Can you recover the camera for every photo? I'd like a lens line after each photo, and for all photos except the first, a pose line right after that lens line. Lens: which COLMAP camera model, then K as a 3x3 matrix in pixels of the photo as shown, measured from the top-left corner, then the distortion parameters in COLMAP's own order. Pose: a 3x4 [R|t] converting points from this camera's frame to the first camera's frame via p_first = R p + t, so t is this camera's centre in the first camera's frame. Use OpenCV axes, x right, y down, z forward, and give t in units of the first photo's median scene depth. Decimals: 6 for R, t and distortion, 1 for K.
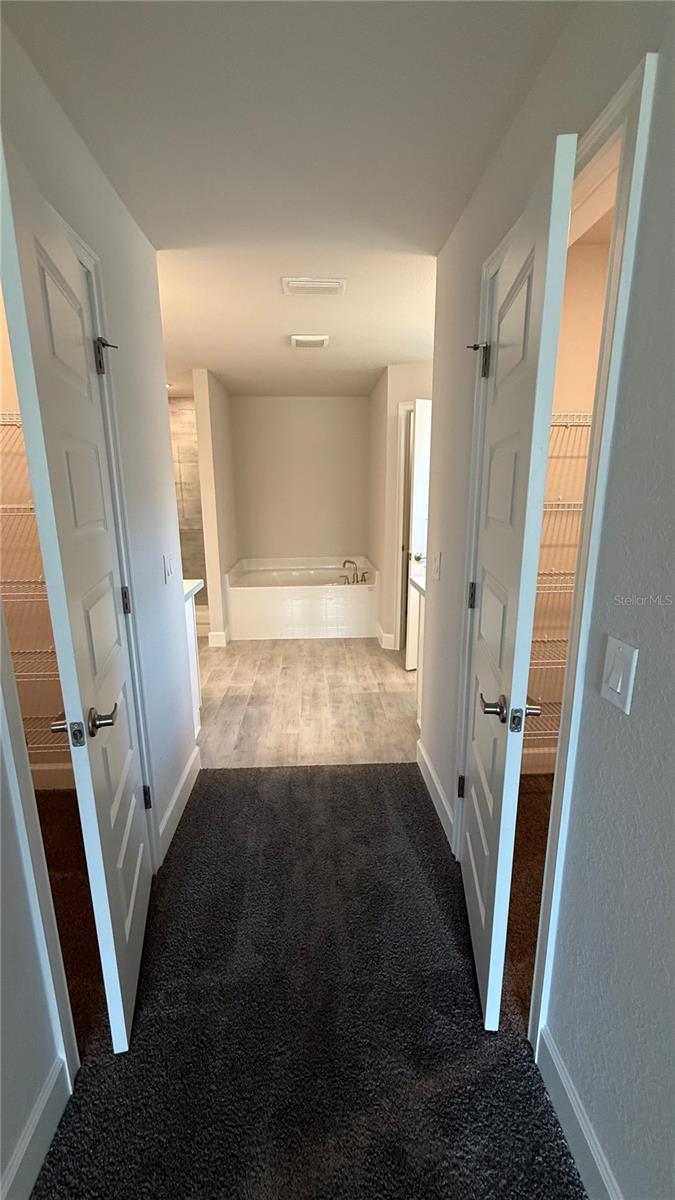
lens RADIAL K [[480.6, 0, 337.5], [0, 480.6, 600.0], [0, 0, 1]] dist [0.000934, 0.000047]
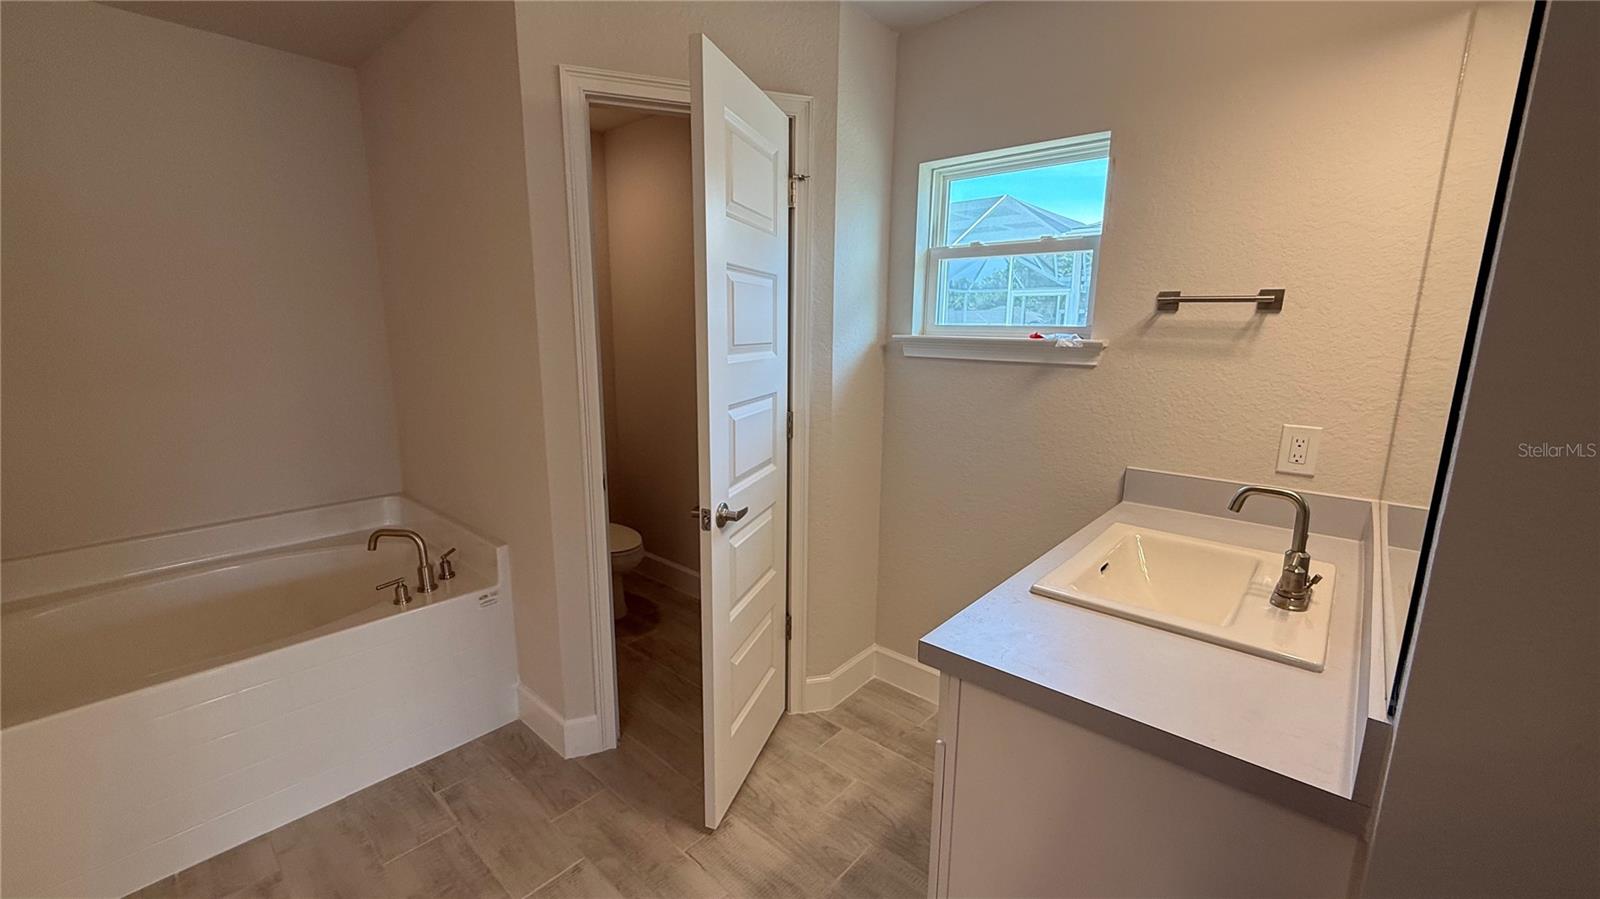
lens RADIAL K [[640.8, 0, 800.0], [0, 640.8, 449.5], [0, 0, 1]] dist [0.000934, 0.000047]
pose [[0.699457, -0.122009, 0.704183, -0.091019], [0.145556, 0.988988, 0.026776, -0.113768], [-0.699695, 0.083769, 0.709514, 0.507824]]
